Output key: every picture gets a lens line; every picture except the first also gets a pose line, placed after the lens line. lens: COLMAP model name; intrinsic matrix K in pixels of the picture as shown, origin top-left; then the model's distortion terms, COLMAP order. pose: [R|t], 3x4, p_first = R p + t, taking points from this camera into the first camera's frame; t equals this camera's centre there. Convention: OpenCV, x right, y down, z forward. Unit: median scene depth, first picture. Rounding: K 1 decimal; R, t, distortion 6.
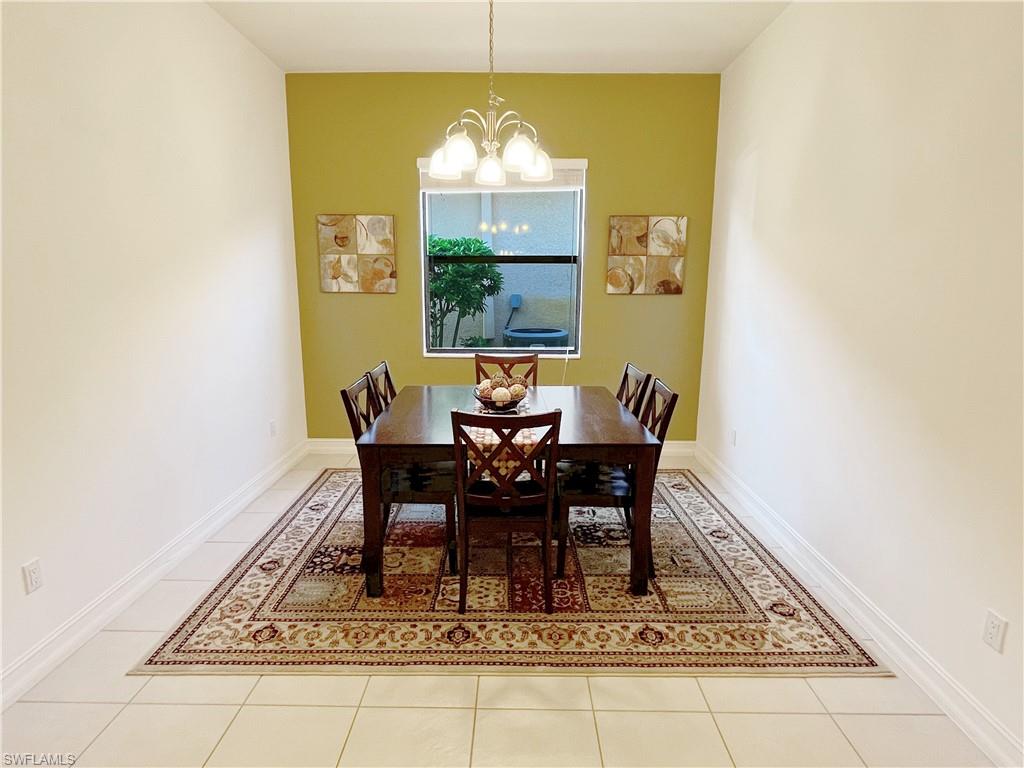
lens RADIAL K [[562.1, 0, 512.0], [0, 562.1, 384.0], [0, 0, 1]] dist [-0.002225, -0.001369]
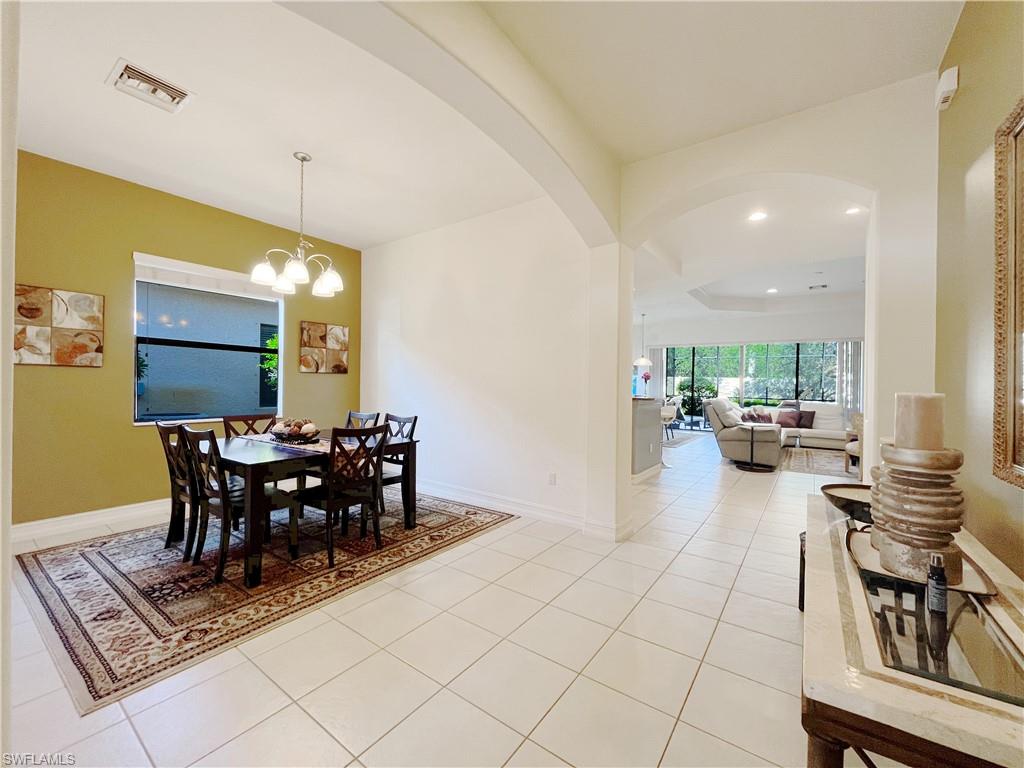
lens RADIAL K [[414.3, 0, 512.0], [0, 414.3, 384.0], [0, 0, 1]] dist [-0.001591, -0.000822]
pose [[0.582169, 0.000054, 0.813068, -0.584445], [0.140697, 0.984907, -0.100807, 0.085408], [-0.800802, 0.173083, 0.573375, -0.086340]]
